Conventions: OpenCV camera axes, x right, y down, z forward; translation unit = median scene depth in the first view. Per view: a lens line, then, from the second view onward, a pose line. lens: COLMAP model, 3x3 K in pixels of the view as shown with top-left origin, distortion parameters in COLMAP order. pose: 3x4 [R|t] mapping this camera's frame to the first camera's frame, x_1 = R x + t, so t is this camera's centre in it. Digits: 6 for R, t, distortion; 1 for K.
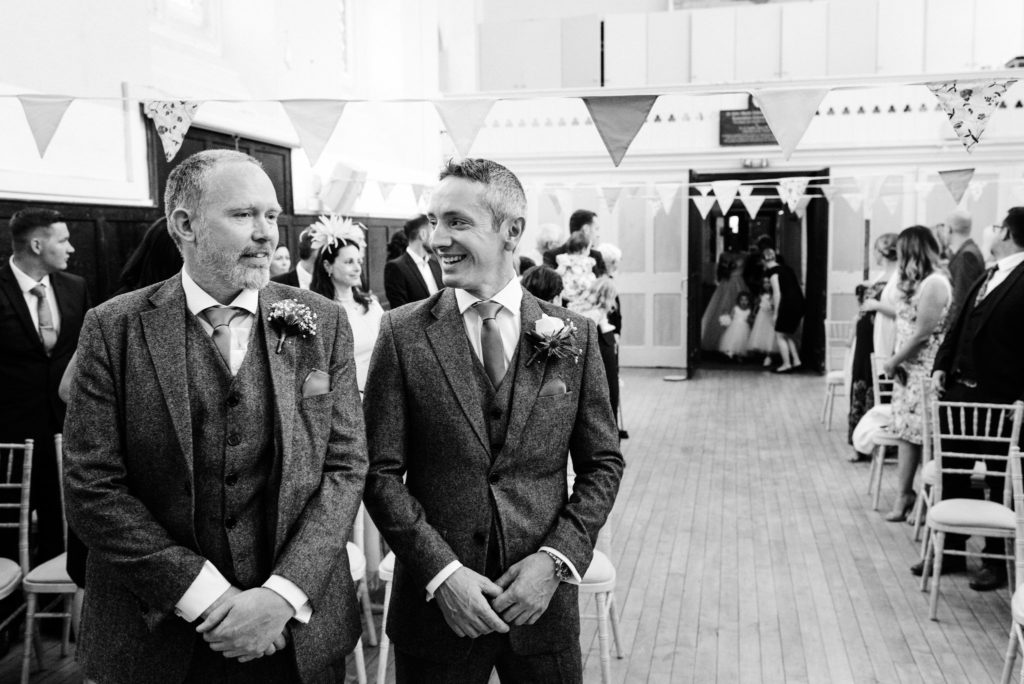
lens RADIAL K [[973.9, 0, 512.0], [0, 973.9, 342.0], [0, 0, 1]] dist [-0.006903, 0.019647]
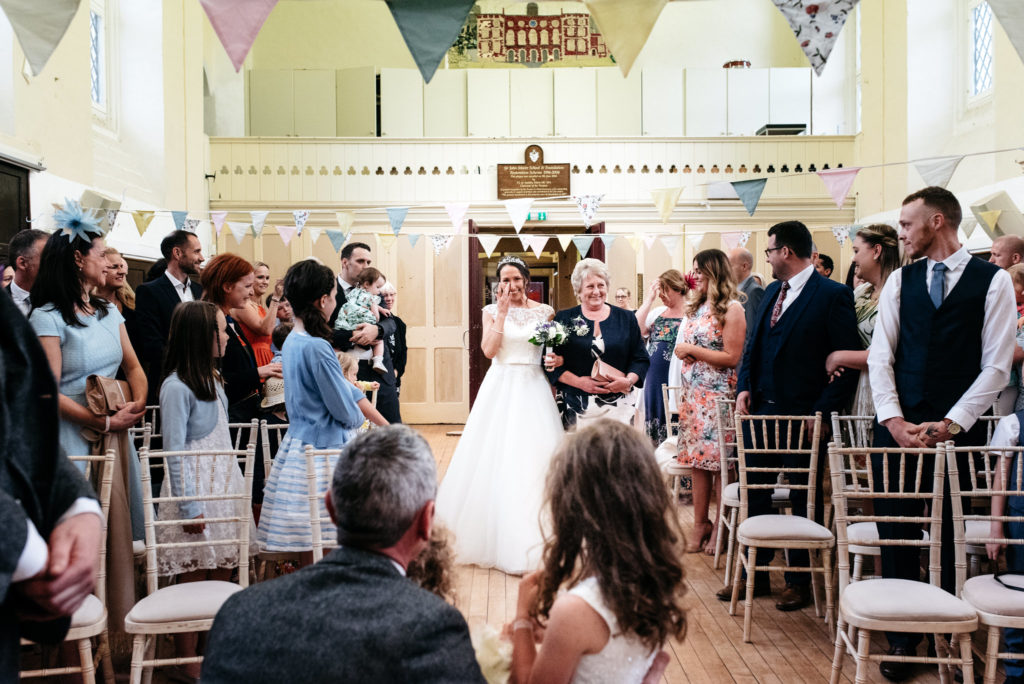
lens RADIAL K [[973.9, 0, 512.0], [0, 973.9, 342.0], [0, 0, 1]] dist [-0.006903, 0.019647]
pose [[0.973084, -0.002157, 0.230439, -0.008349], [0.020736, 0.996719, -0.078233, 0.059164], [-0.229514, 0.080906, 0.969937, 0.102340]]
